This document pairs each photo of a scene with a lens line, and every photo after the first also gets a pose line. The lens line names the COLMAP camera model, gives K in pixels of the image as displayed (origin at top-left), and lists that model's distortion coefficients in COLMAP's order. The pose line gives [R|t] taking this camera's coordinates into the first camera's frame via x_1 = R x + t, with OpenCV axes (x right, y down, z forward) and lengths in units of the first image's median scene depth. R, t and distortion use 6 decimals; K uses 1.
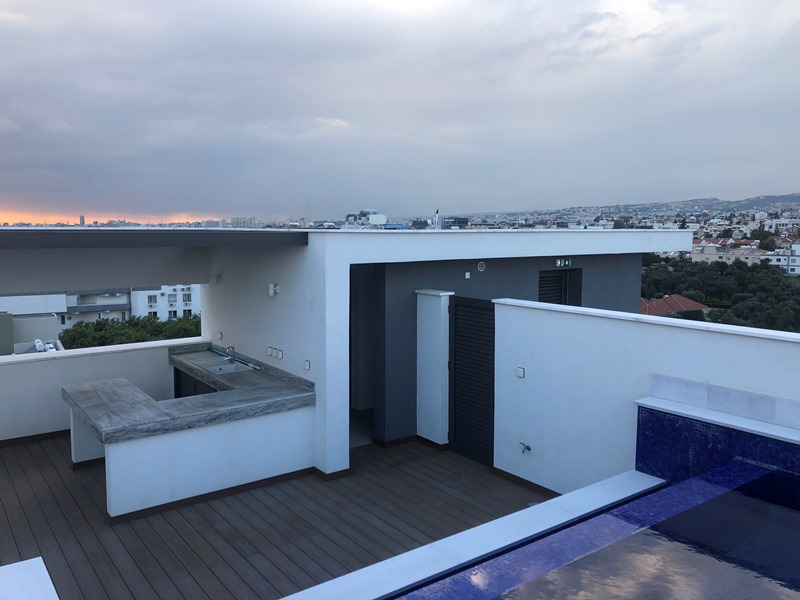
lens RADIAL K [[654.6, 0, 396.0], [0, 654.6, 288.9], [0, 0, 1]] dist [0.034558, -0.023089]
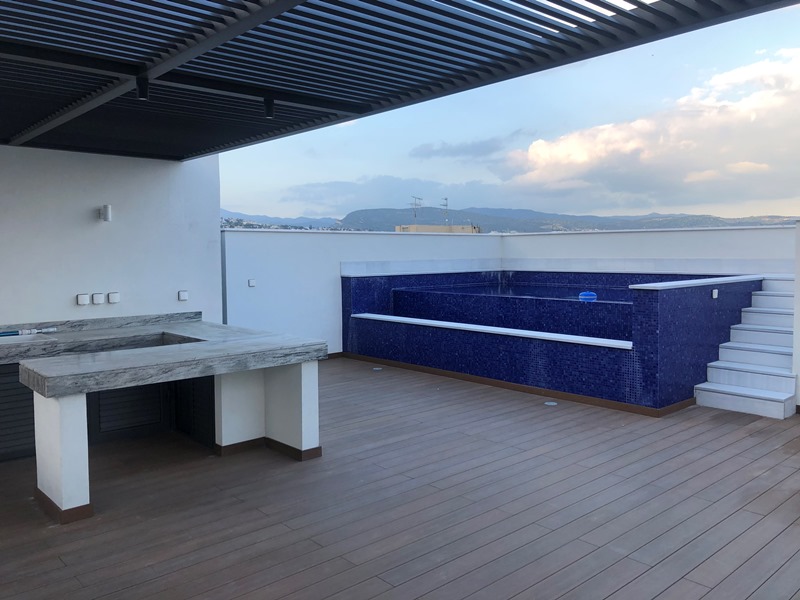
lens RADIAL K [[654.6, 0, 396.0], [0, 654.6, 288.9], [0, 0, 1]] dist [0.034558, -0.023089]
pose [[-0.103484, -0.054941, 0.993113, -0.970960], [0.103880, 0.992416, 0.065727, 0.071134], [-0.989192, 0.109967, -0.096992, 0.726751]]
